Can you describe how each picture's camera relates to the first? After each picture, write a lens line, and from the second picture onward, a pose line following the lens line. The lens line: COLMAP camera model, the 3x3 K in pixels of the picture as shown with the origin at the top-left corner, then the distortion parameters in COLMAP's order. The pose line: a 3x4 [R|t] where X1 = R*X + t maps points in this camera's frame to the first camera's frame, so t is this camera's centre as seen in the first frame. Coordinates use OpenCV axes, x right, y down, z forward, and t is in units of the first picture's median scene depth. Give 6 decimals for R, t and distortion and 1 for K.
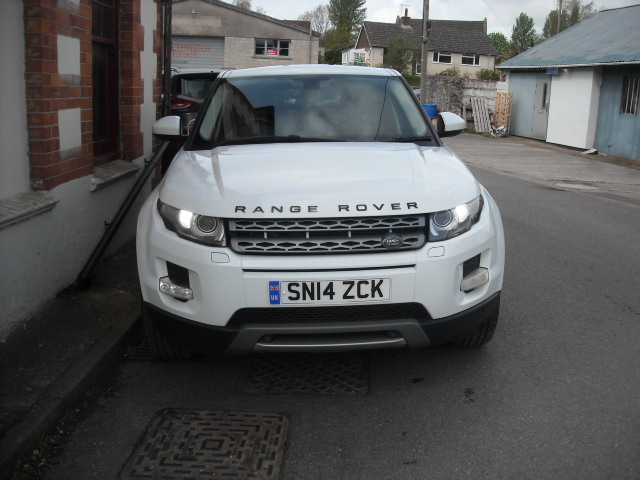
lens RADIAL K [[650.5, 0, 331.6], [0, 650.5, 239.9], [0, 0, 1]] dist [-0.133399, 0.013766]
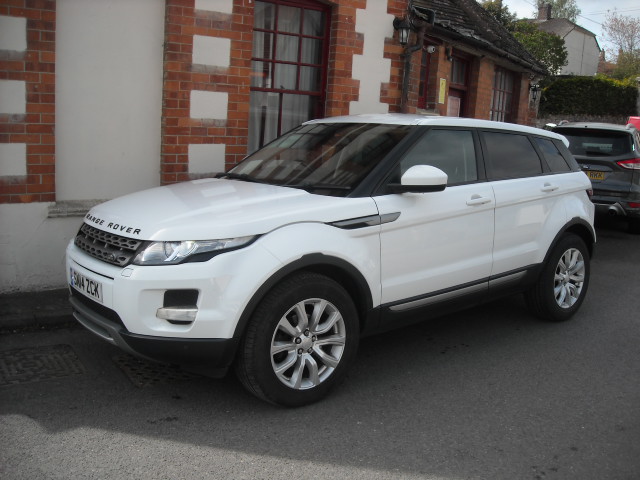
lens RADIAL K [[650.5, 0, 331.6], [0, 650.5, 239.9], [0, 0, 1]] dist [-0.133399, 0.013766]
pose [[0.586469, 0.152808, -0.795427, 0.929804], [-0.216068, 0.975971, 0.028184, -0.108819], [0.780621, 0.155337, 0.605394, 0.426163]]
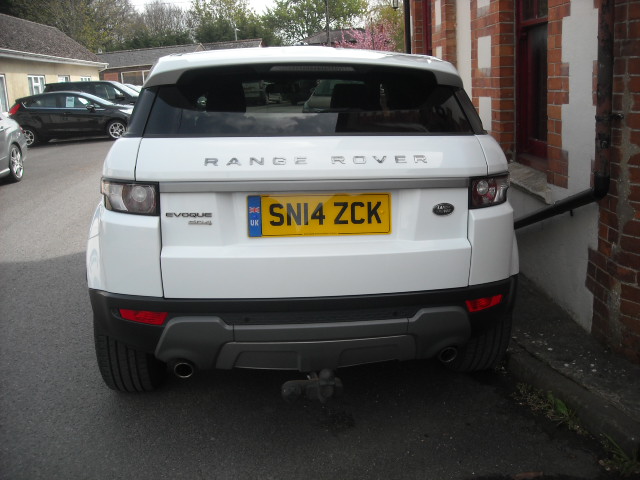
lens RADIAL K [[650.5, 0, 331.6], [0, 650.5, 239.9], [0, 0, 1]] dist [-0.133399, 0.013766]
pose [[-0.998261, 0.025032, -0.053361, -0.055964], [-0.001392, 0.895068, 0.445928, -0.535017], [0.058925, 0.445227, -0.893477, 2.314532]]
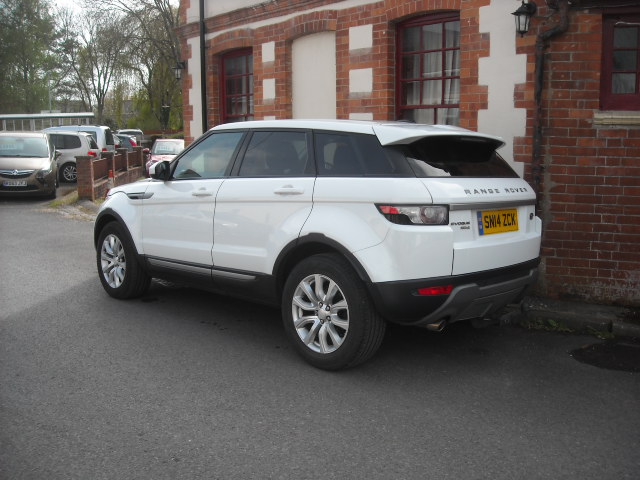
lens RADIAL K [[650.5, 0, 331.6], [0, 650.5, 239.9], [0, 0, 1]] dist [-0.133399, 0.013766]
pose [[-0.740269, 0.081855, -0.667310, 0.852354], [-0.168483, 0.938301, 0.302001, -0.533165], [0.650858, 0.335992, -0.680804, 2.321124]]
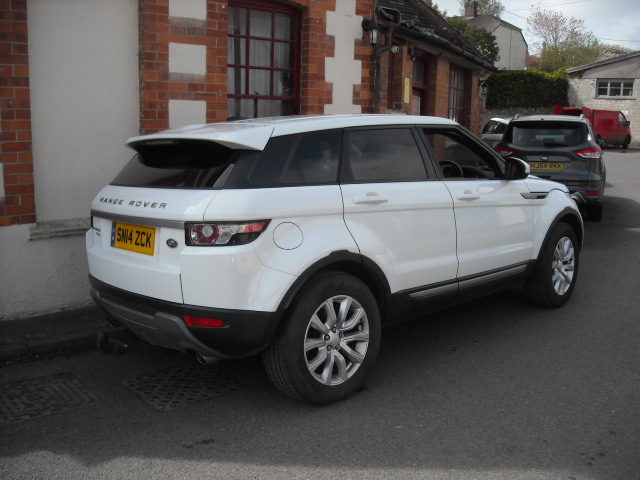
lens RADIAL K [[650.5, 0, 331.6], [0, 650.5, 239.9], [0, 0, 1]] dist [-0.133399, 0.013766]
pose [[0.669960, 0.108979, -0.734355, 0.842226], [-0.156154, 0.987724, 0.004119, -0.088257], [0.725789, 0.111913, 0.678753, 0.345483]]
